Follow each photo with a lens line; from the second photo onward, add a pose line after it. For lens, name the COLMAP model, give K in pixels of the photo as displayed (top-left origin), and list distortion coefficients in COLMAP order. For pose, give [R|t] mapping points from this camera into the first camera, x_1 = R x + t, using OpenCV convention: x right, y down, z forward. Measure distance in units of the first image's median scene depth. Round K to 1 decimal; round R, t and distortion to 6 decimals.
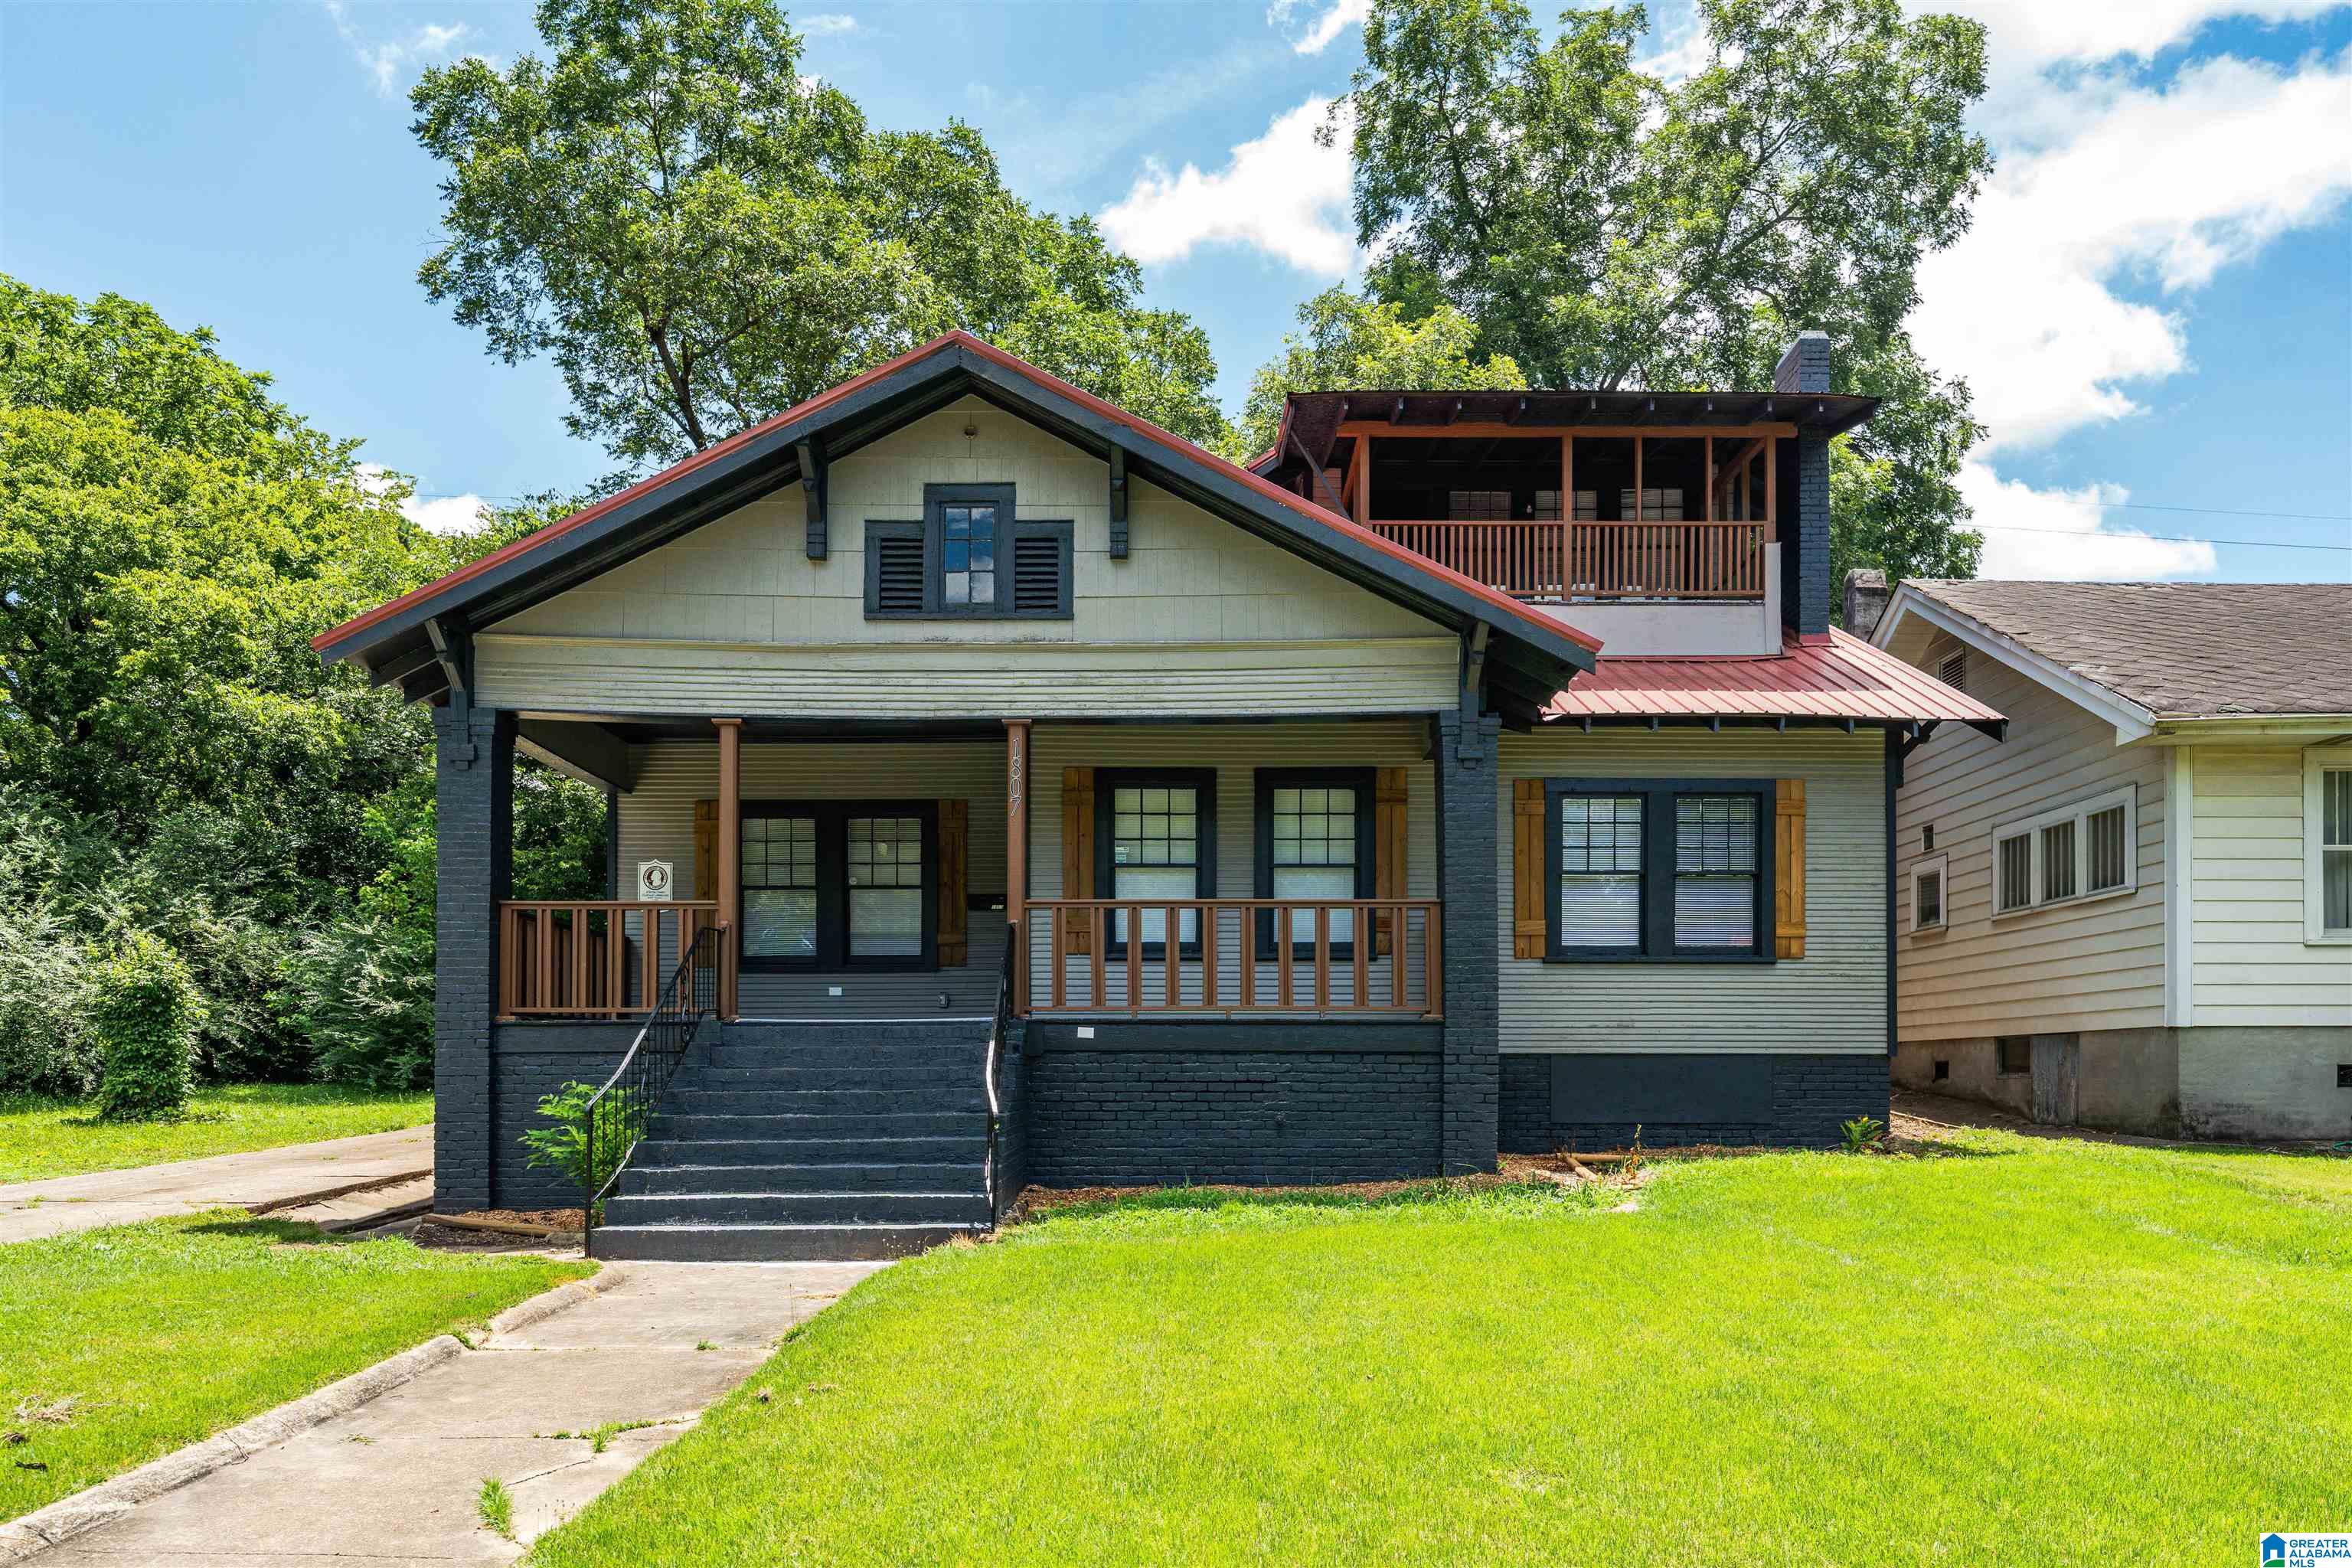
lens RADIAL K [[1611.7, 0, 1178.4], [0, 1611.7, 884.8], [0, 0, 1]] dist [0.002379, -0.000411]
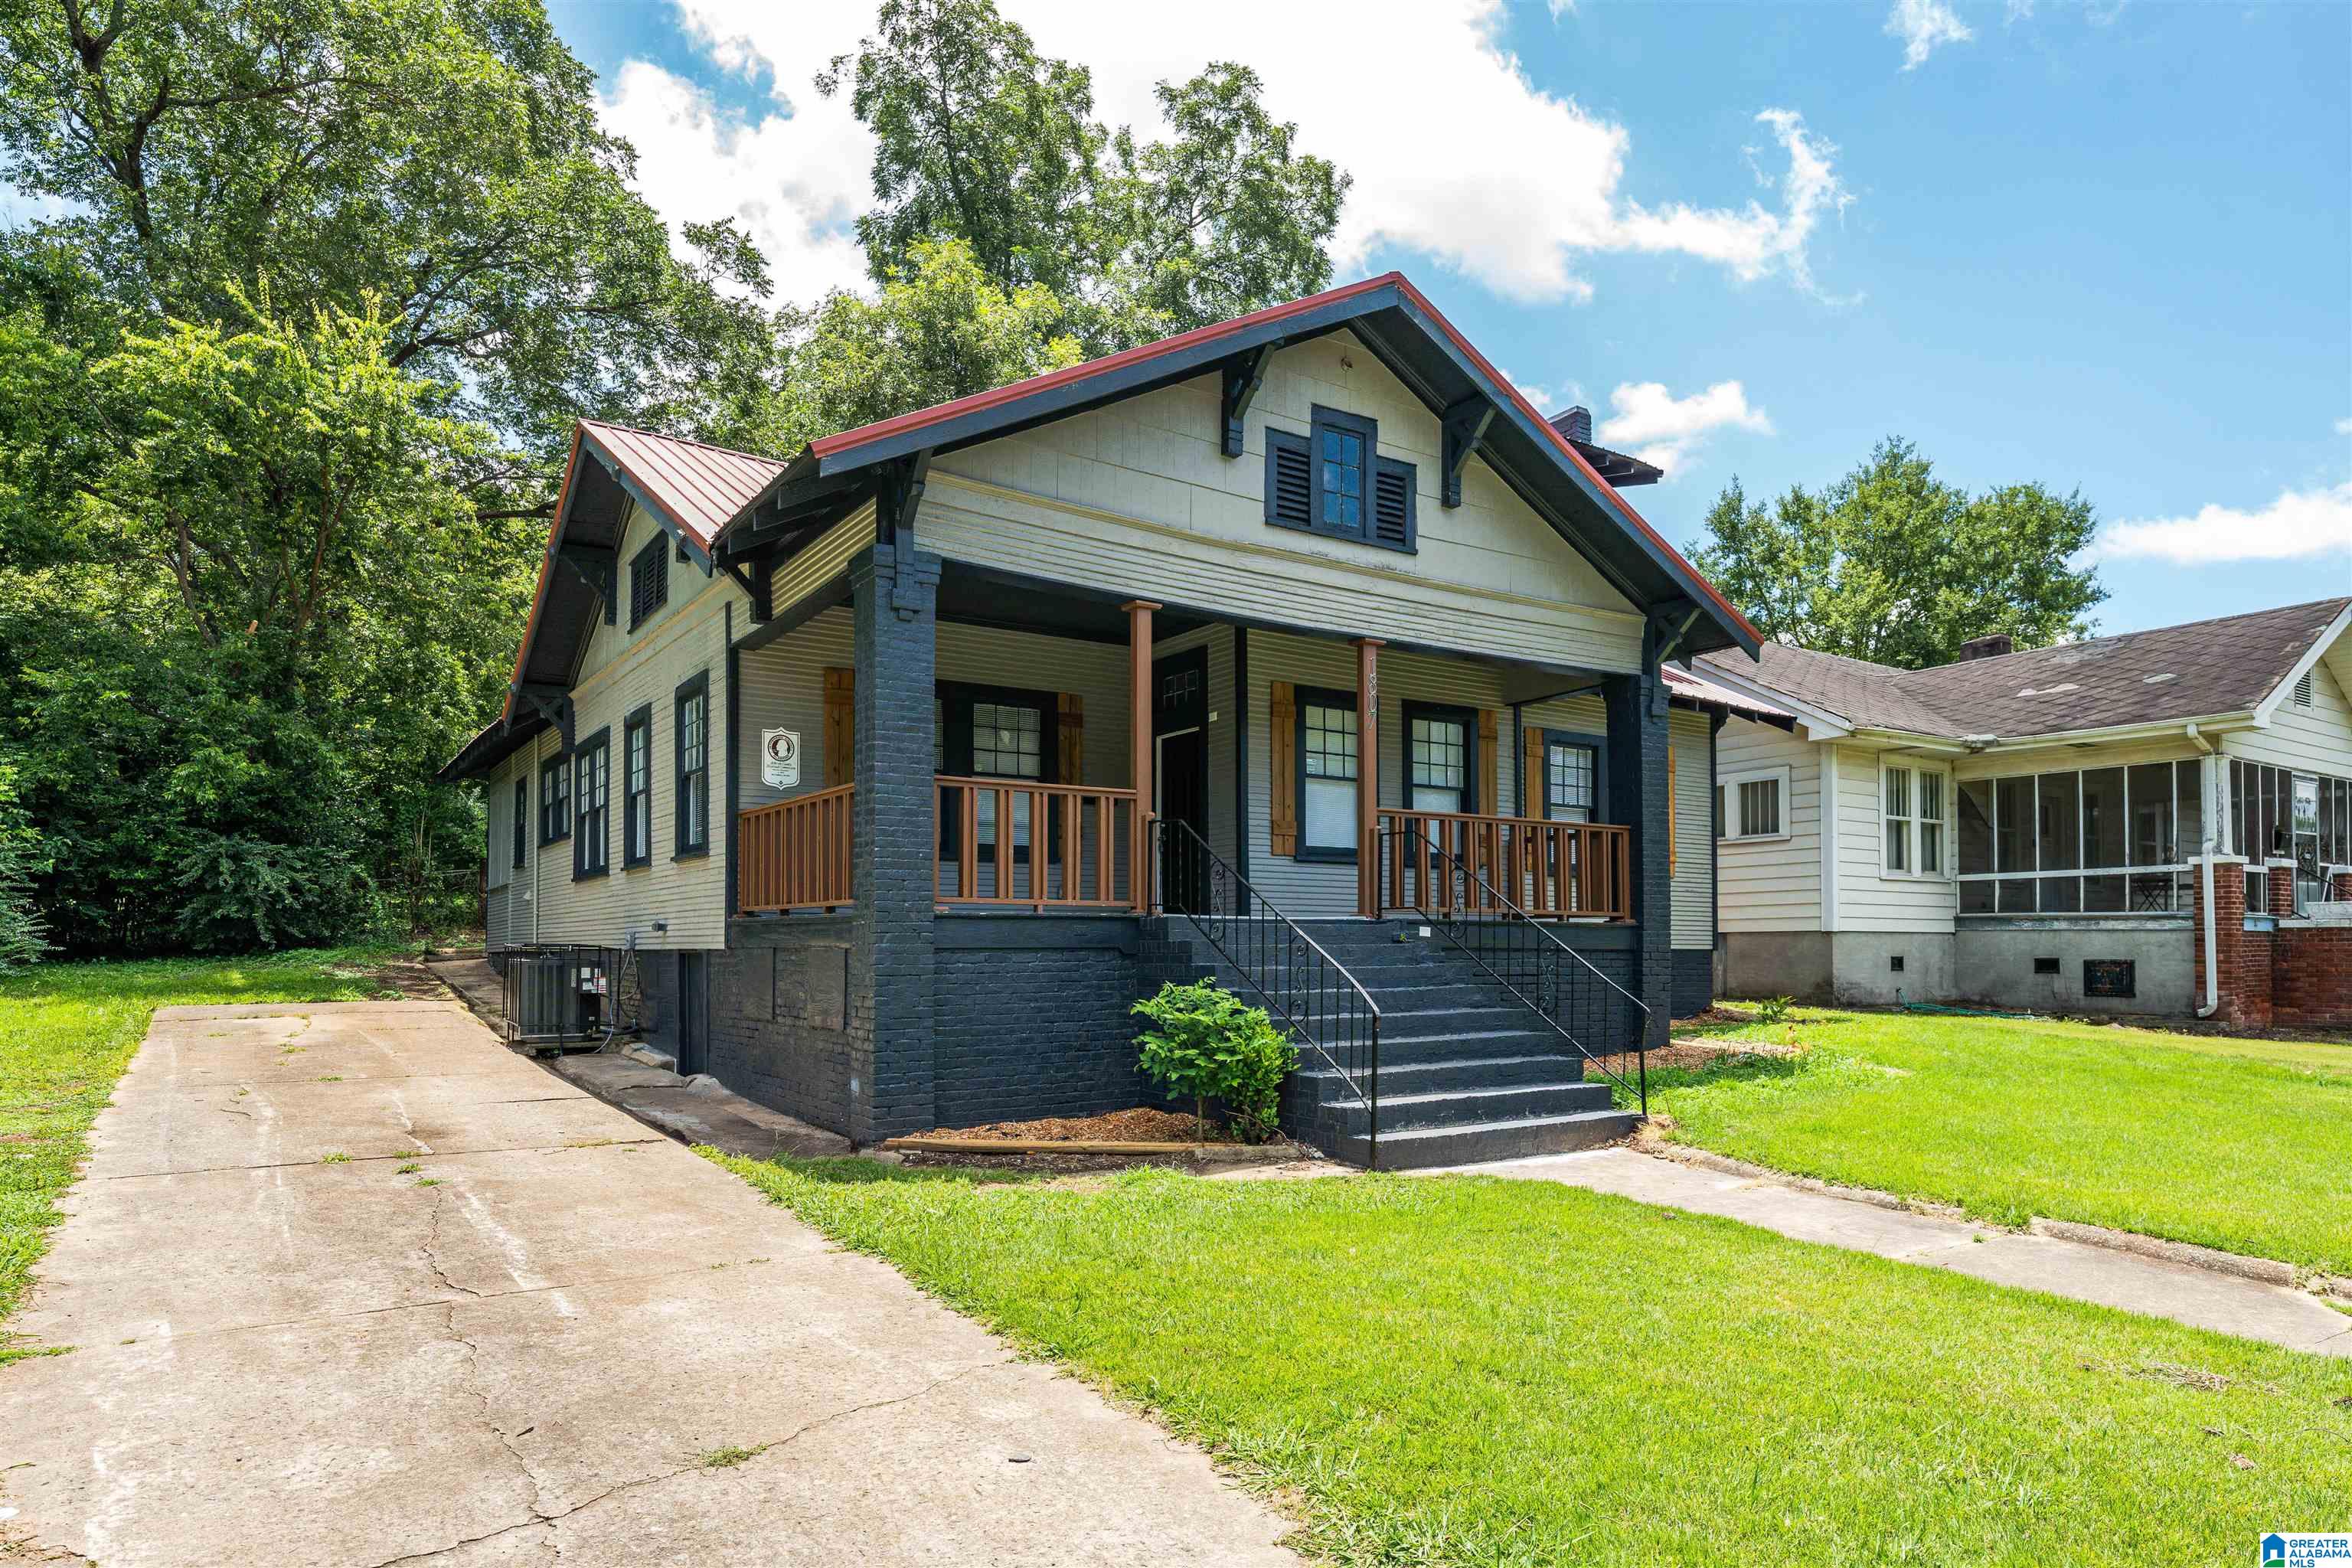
lens RADIAL K [[1389.8, 0, 1176.0], [0, 1389.8, 784.0], [0, 0, 1]] dist [0.000510, 0.000217]
pose [[0.841392, 0.066740, 0.536288, -0.675072], [-0.066890, 0.997576, -0.019201, 0.019427], [-0.536270, -0.019717, 0.843816, 0.274570]]
